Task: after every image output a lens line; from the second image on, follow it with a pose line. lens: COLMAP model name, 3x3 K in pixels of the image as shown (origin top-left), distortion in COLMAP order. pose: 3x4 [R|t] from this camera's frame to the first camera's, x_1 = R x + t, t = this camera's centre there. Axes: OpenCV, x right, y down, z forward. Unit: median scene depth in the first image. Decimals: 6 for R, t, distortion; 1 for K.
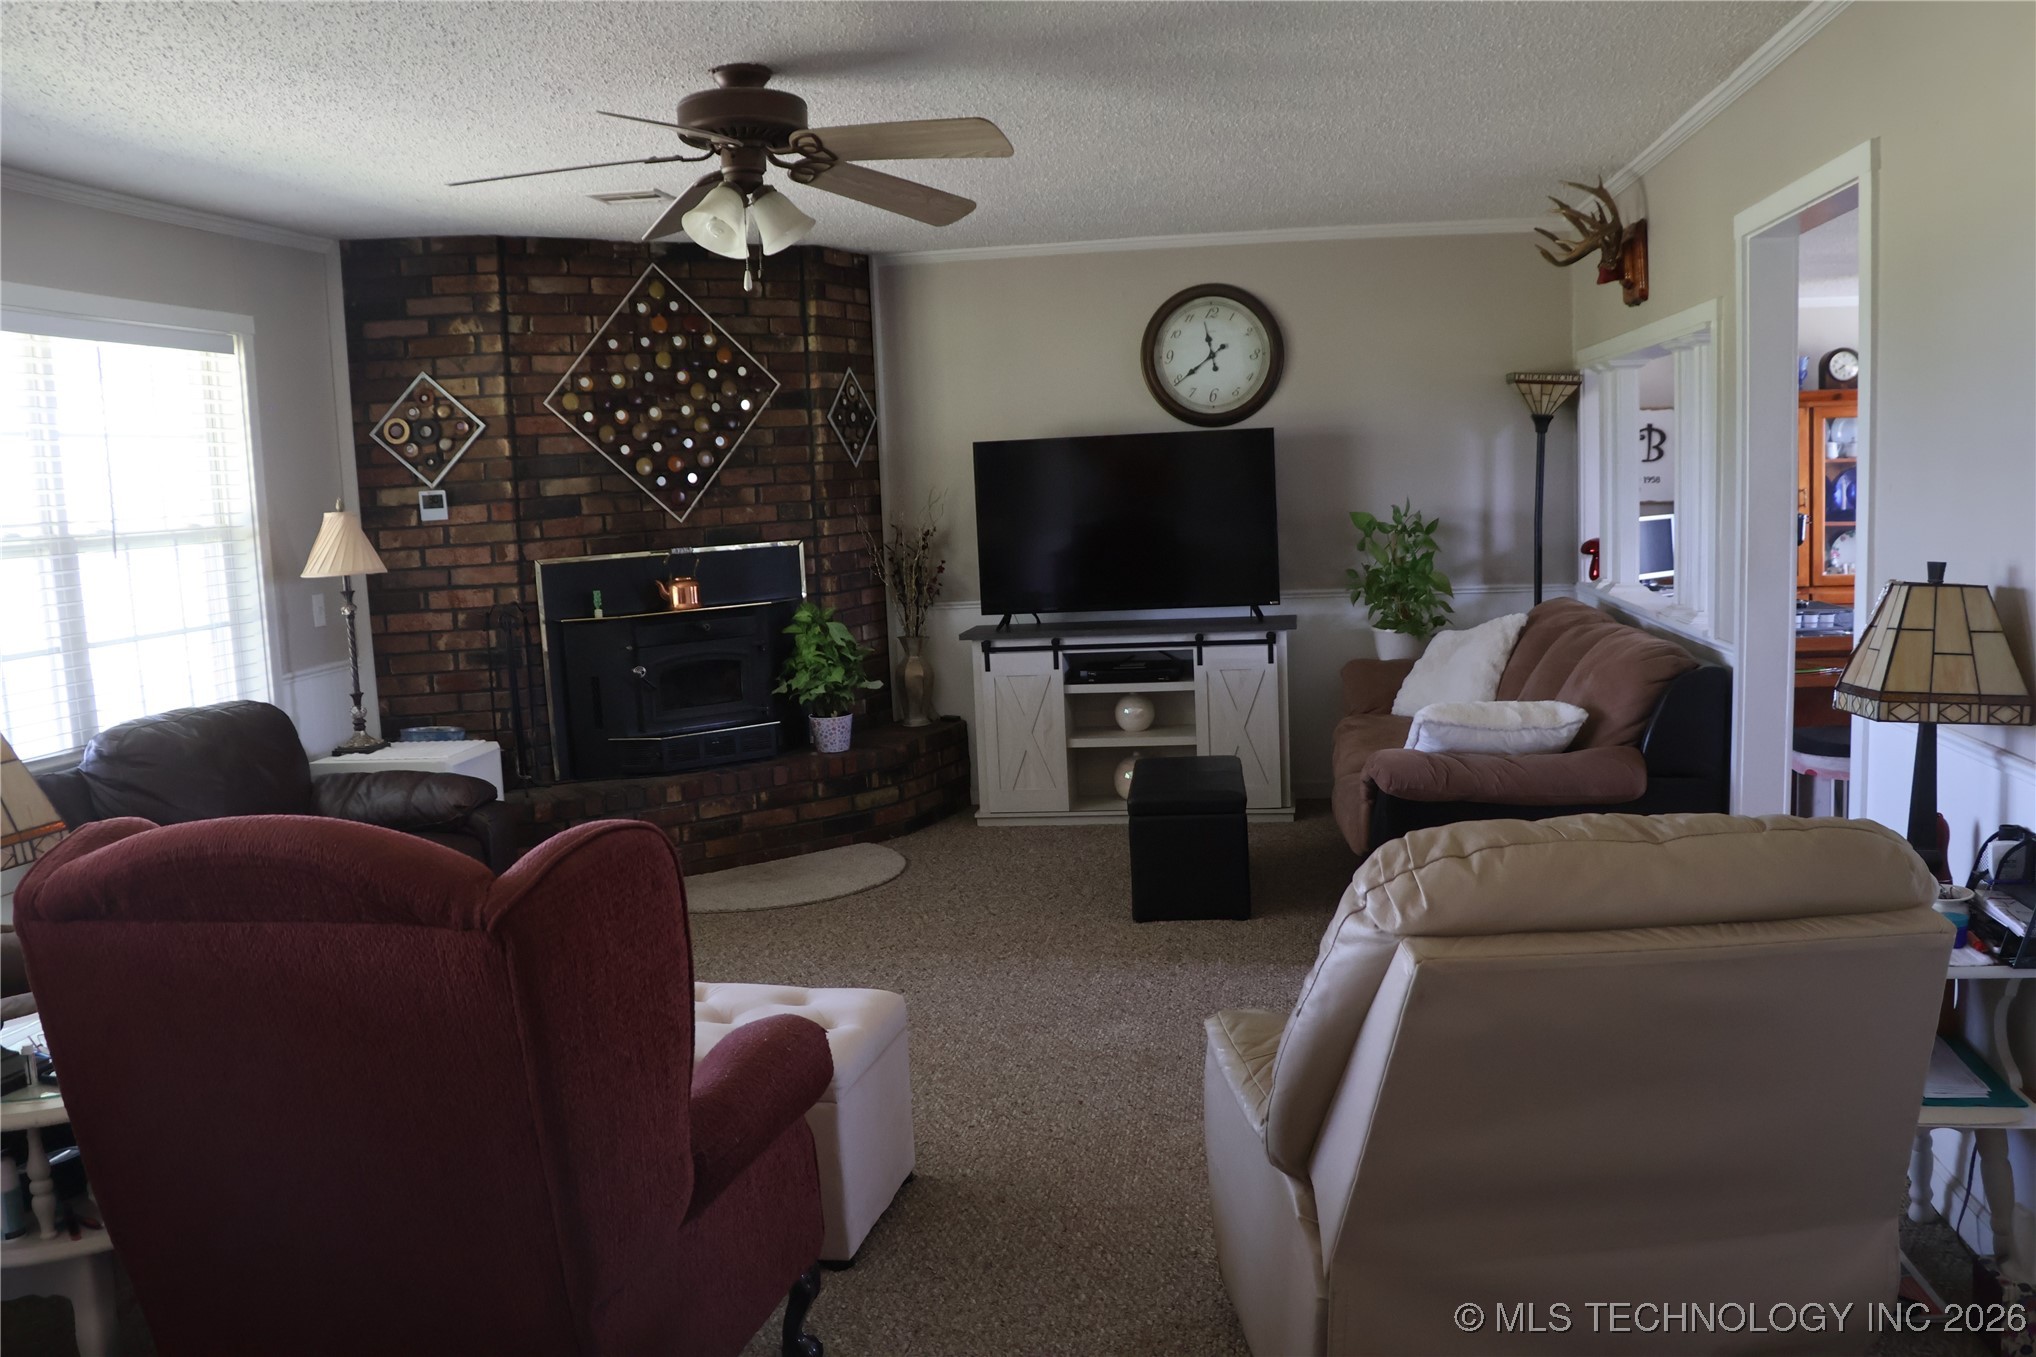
lens RADIAL K [[1698.1, 0, 1020.1], [0, 1698.1, 681.8], [0, 0, 1]] dist [-0.168912, 0.144846]
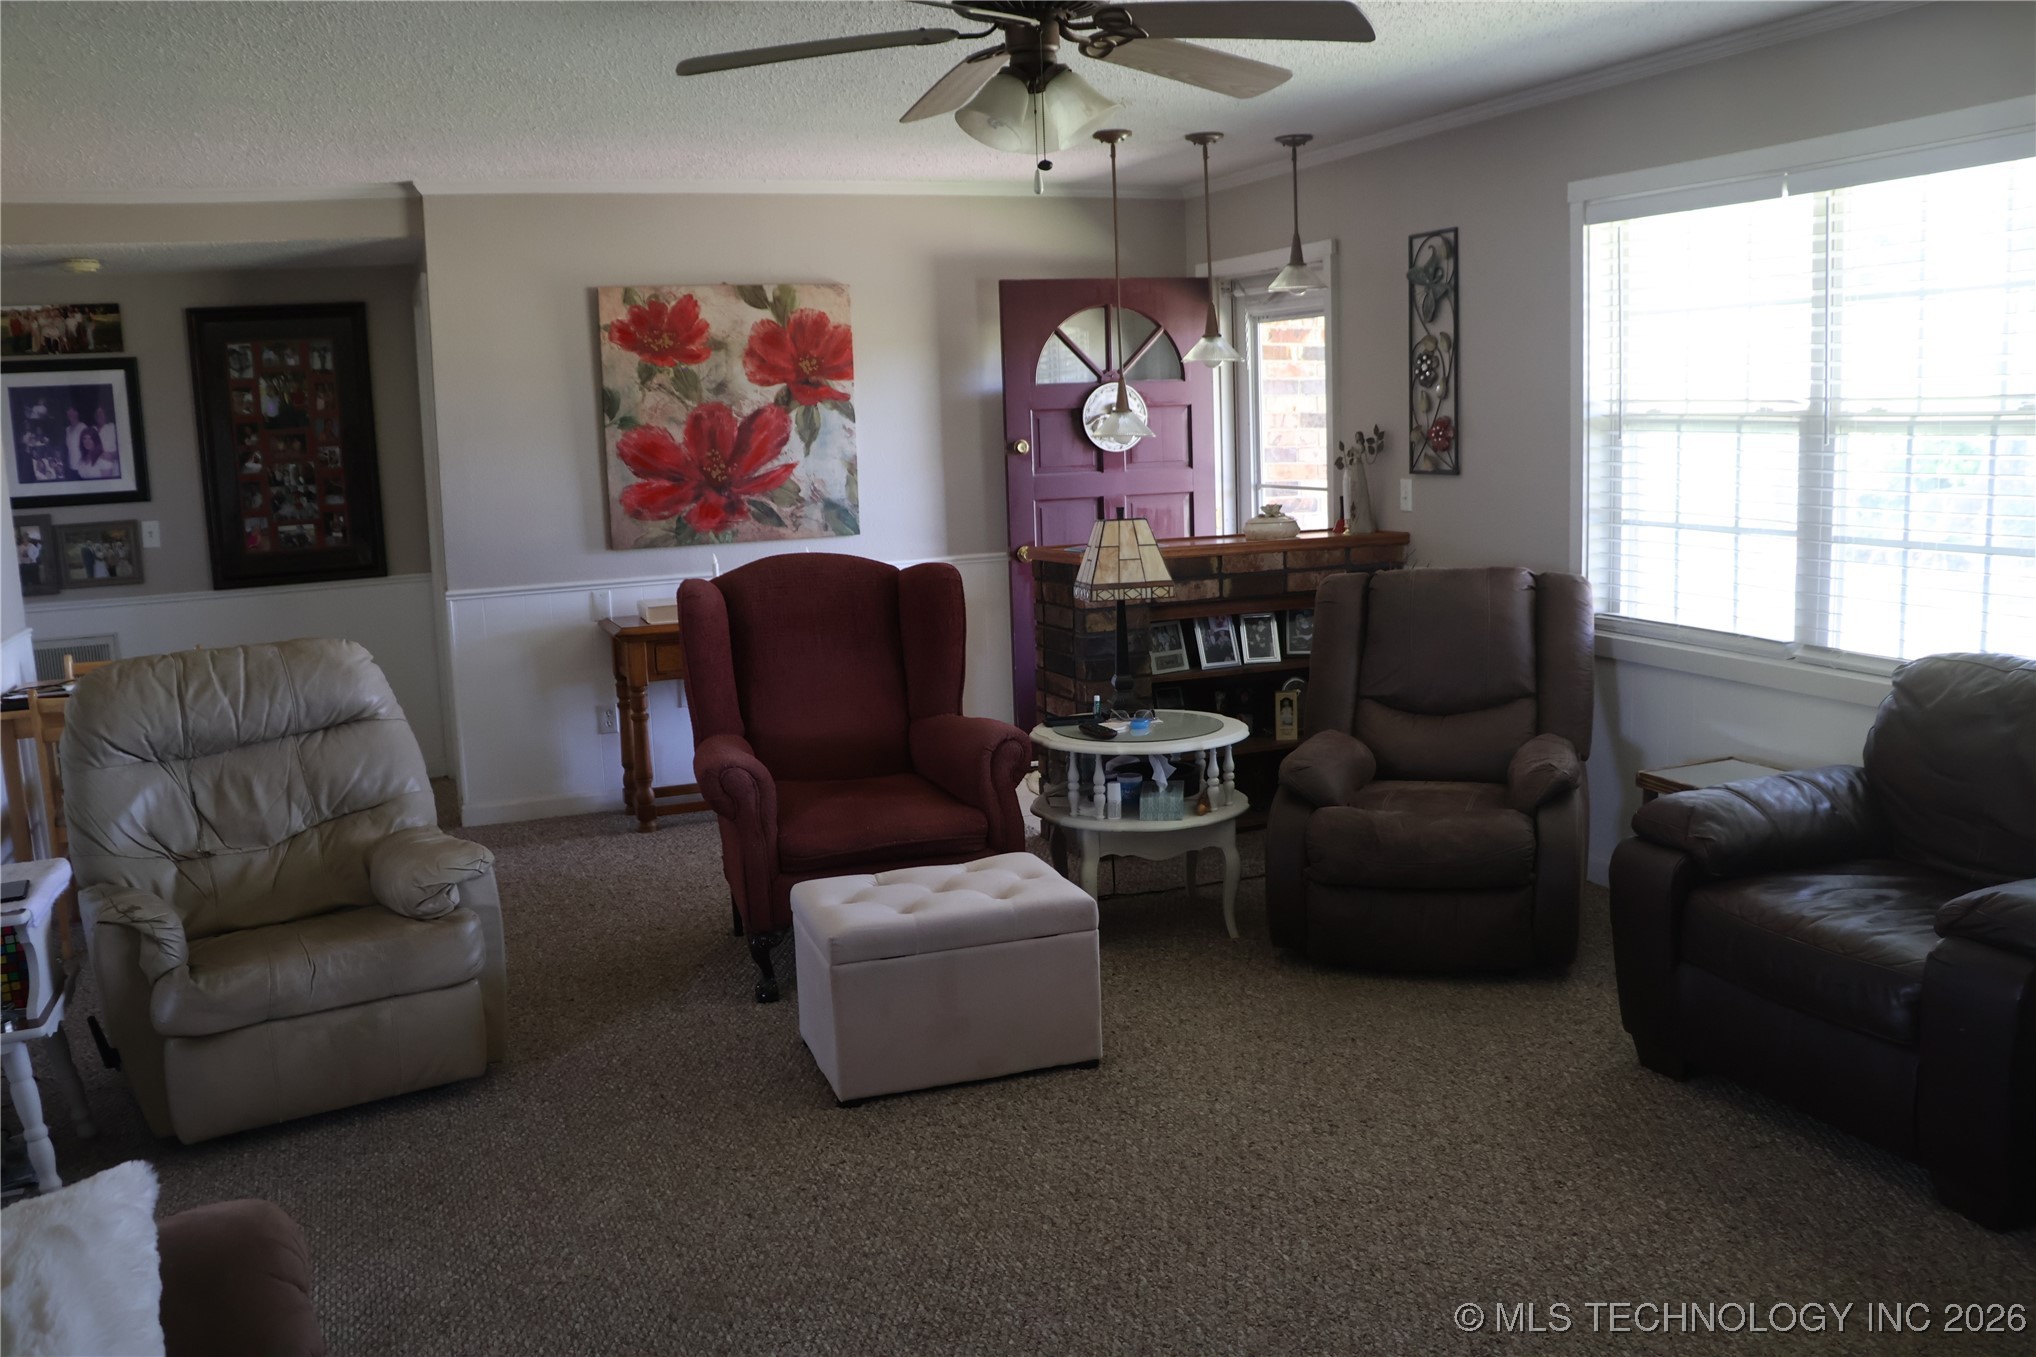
lens RADIAL K [[1668.5, 0, 1017.9], [0, 1668.5, 666.4], [0, 0, 1]] dist [-0.093760, 0.002835]
pose [[-0.873422, 0.136136, -0.467547, 0.245926], [0.001509, 0.960880, 0.276961, -0.205608], [0.486961, 0.241198, -0.839460, 1.576783]]
